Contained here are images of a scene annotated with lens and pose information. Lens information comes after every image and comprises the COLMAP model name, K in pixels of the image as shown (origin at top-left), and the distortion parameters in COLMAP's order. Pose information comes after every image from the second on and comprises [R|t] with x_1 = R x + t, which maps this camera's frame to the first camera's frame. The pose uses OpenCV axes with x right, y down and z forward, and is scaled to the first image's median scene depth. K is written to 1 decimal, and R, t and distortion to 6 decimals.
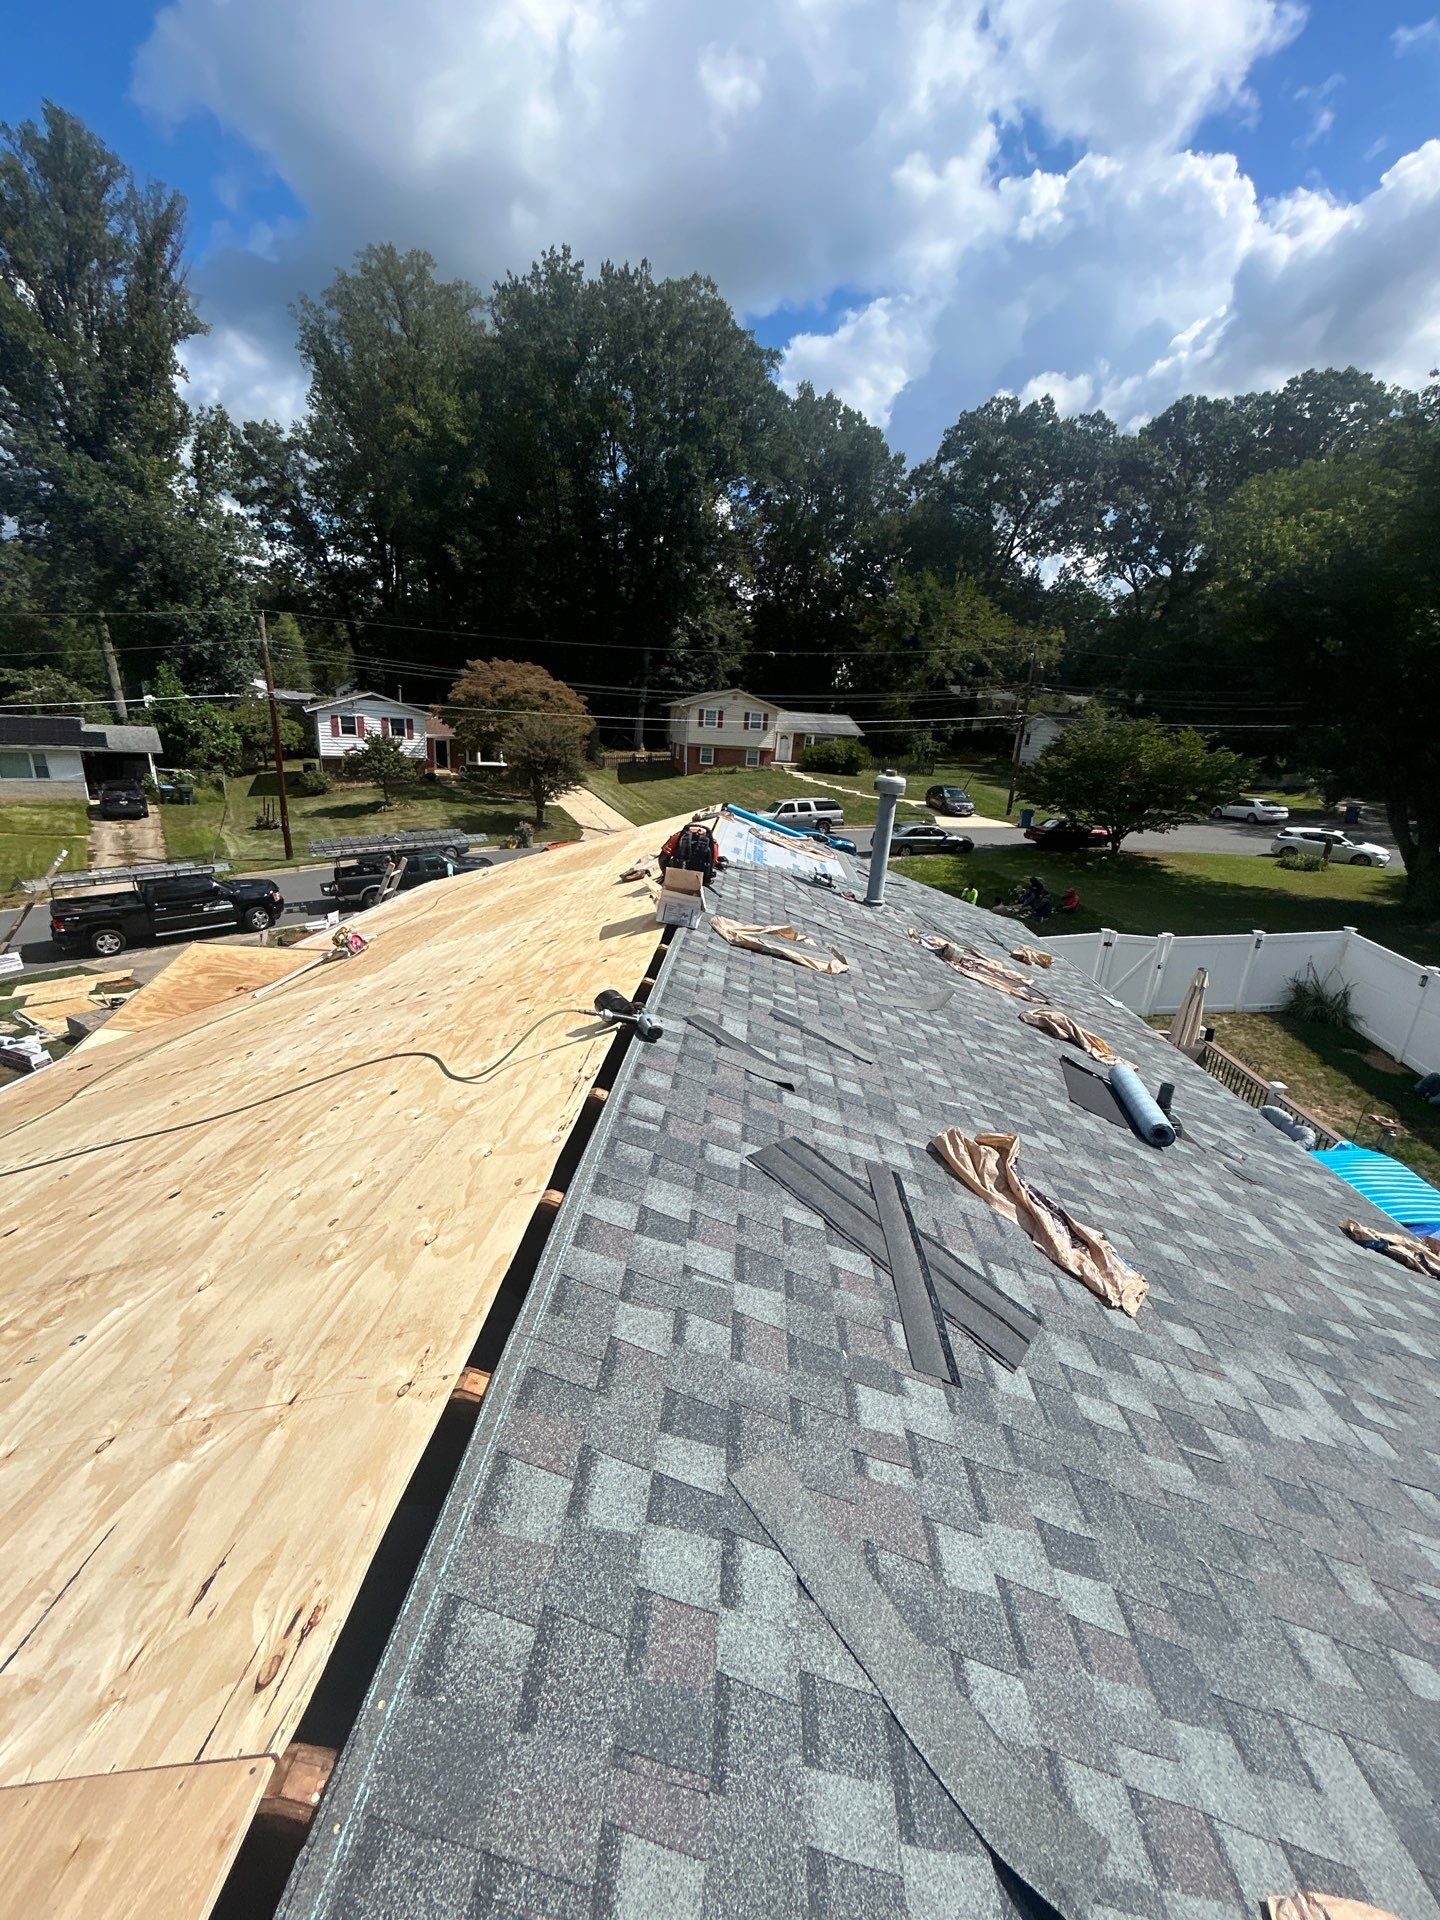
lens RADIAL K [[770.5, 0, 720.3], [0, 770.5, 958.4], [0, 0, 1]] dist [-0.000170, 0.000631]
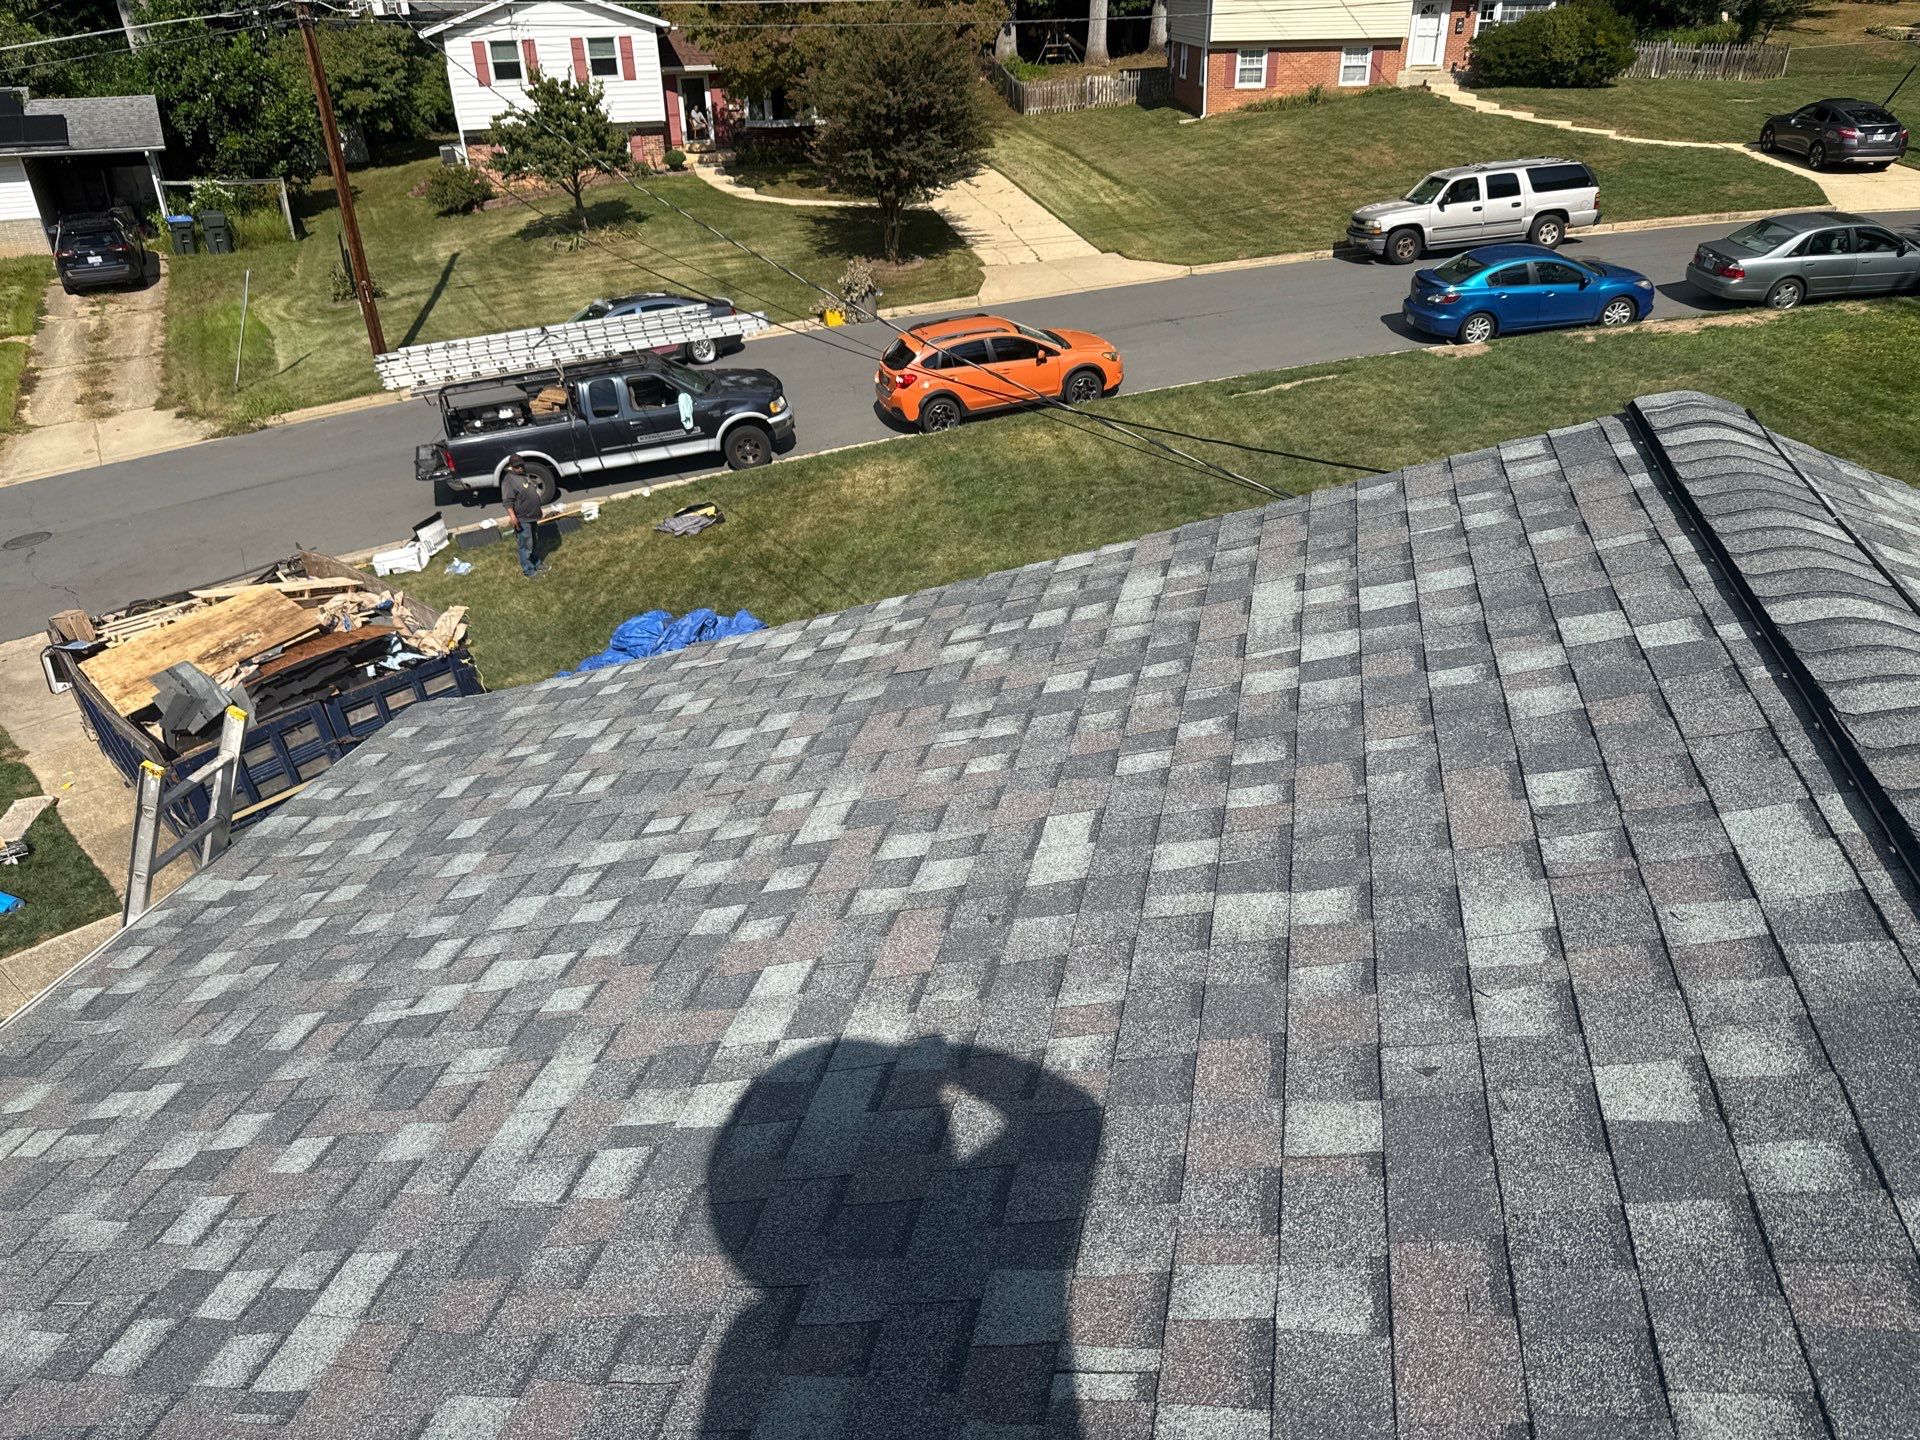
lens RADIAL K [[1362.5, 0, 957.5], [0, 1362.5, 725.3], [0, 0, 1]] dist [0.005613, -0.001329]
pose [[0.979195, 0.018432, -0.202083, -0.050445], [0.020148, 0.982114, 0.187205, -0.101071], [0.201919, -0.187382, 0.961310, 0.328526]]
